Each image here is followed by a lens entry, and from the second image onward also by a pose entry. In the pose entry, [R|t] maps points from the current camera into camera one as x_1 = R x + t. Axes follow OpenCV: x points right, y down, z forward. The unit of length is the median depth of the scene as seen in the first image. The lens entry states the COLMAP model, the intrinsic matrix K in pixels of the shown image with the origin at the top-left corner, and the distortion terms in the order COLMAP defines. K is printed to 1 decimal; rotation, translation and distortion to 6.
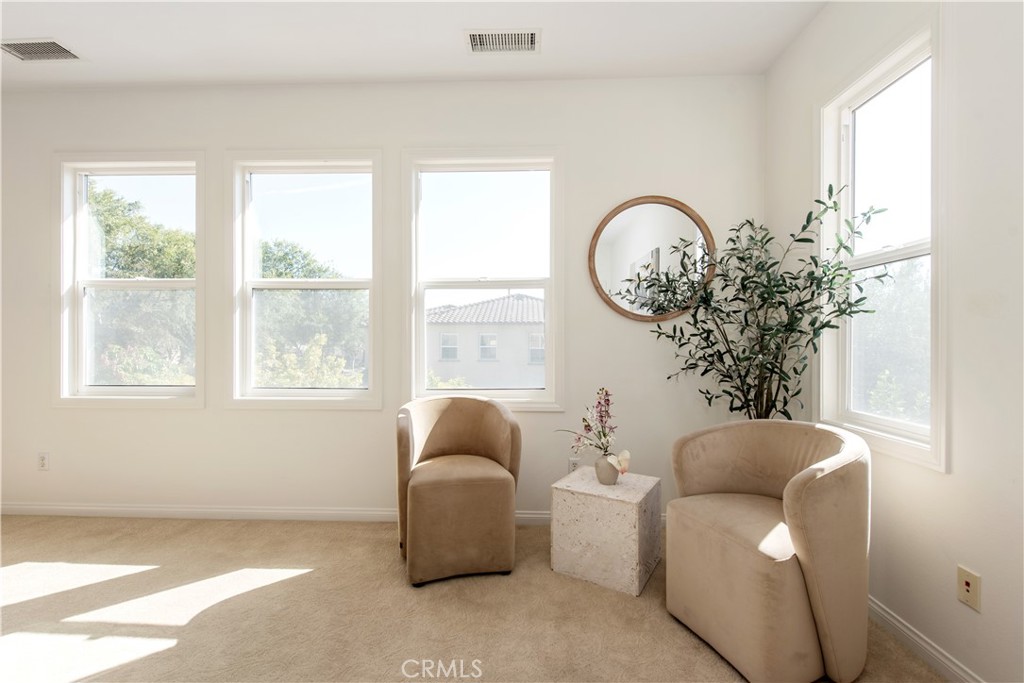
lens RADIAL K [[429.5, 0, 514.8], [0, 429.5, 342.6], [0, 0, 1]] dist [0.001919, -0.000414]
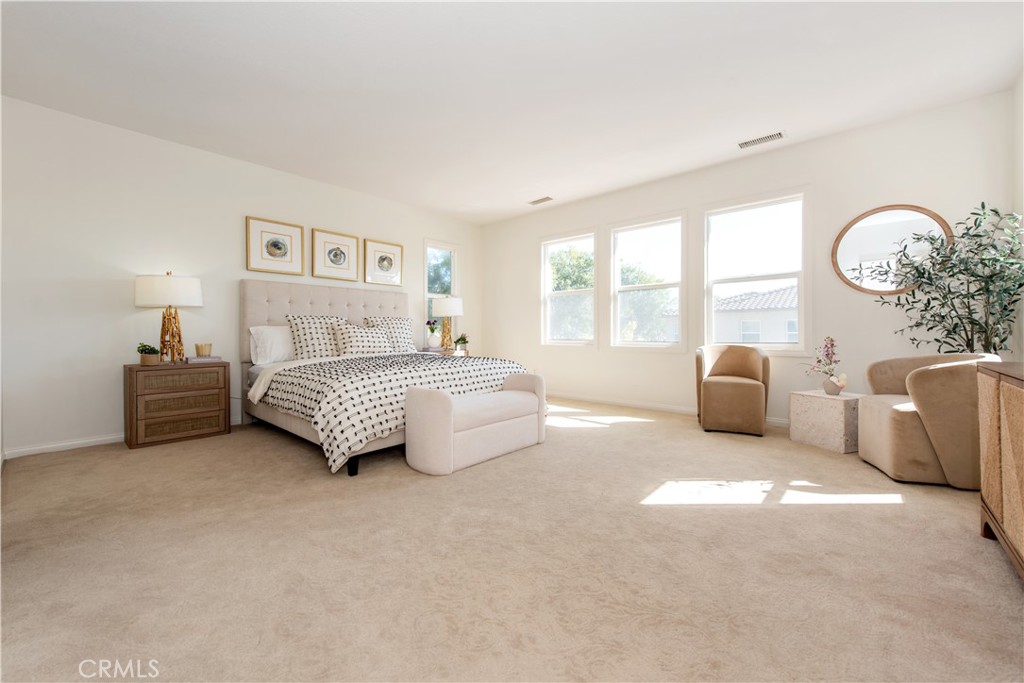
lens RADIAL K [[401.0, 0, 508.9], [0, 401.0, 334.9], [0, 0, 1]] dist [0.002638, 0.000226]
pose [[0.763670, 0.000466, -0.645606, 0.263864], [0.002748, 0.999988, 0.003972, 0.088691], [0.645601, -0.004808, 0.763660, -0.978803]]
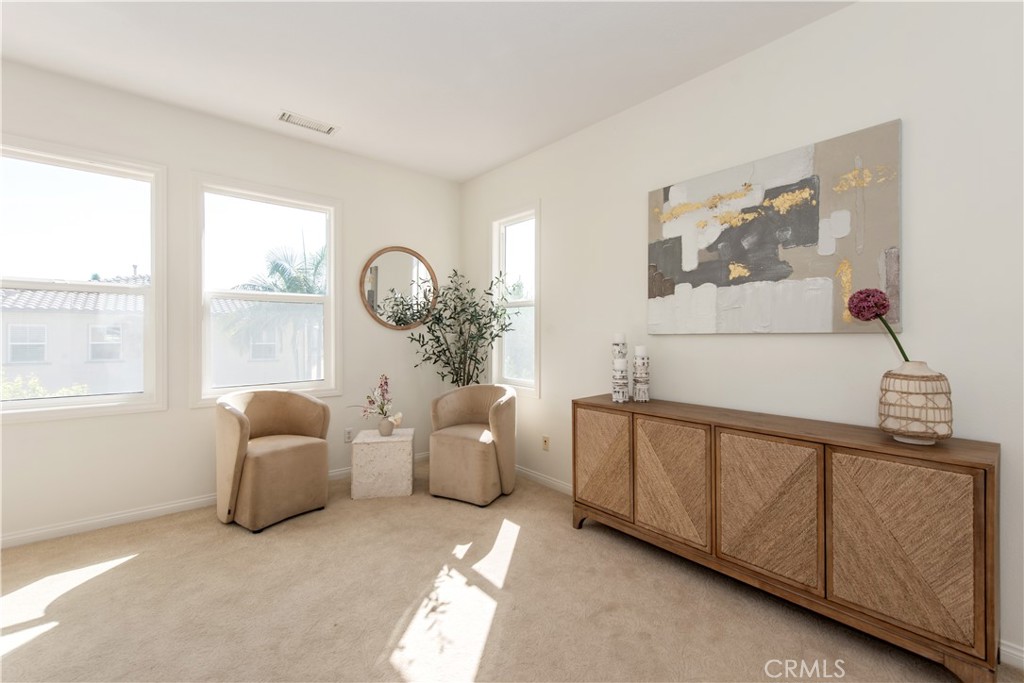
lens RADIAL K [[432.2, 0, 511.5], [0, 432.2, 336.7], [0, 0, 1]] dist [0.003122, 0.000165]
pose [[0.743094, -0.003196, 0.669179, -0.495402], [0.001363, 0.999994, 0.003263, -0.036191], [-0.669186, -0.001513, 0.743094, -0.470731]]
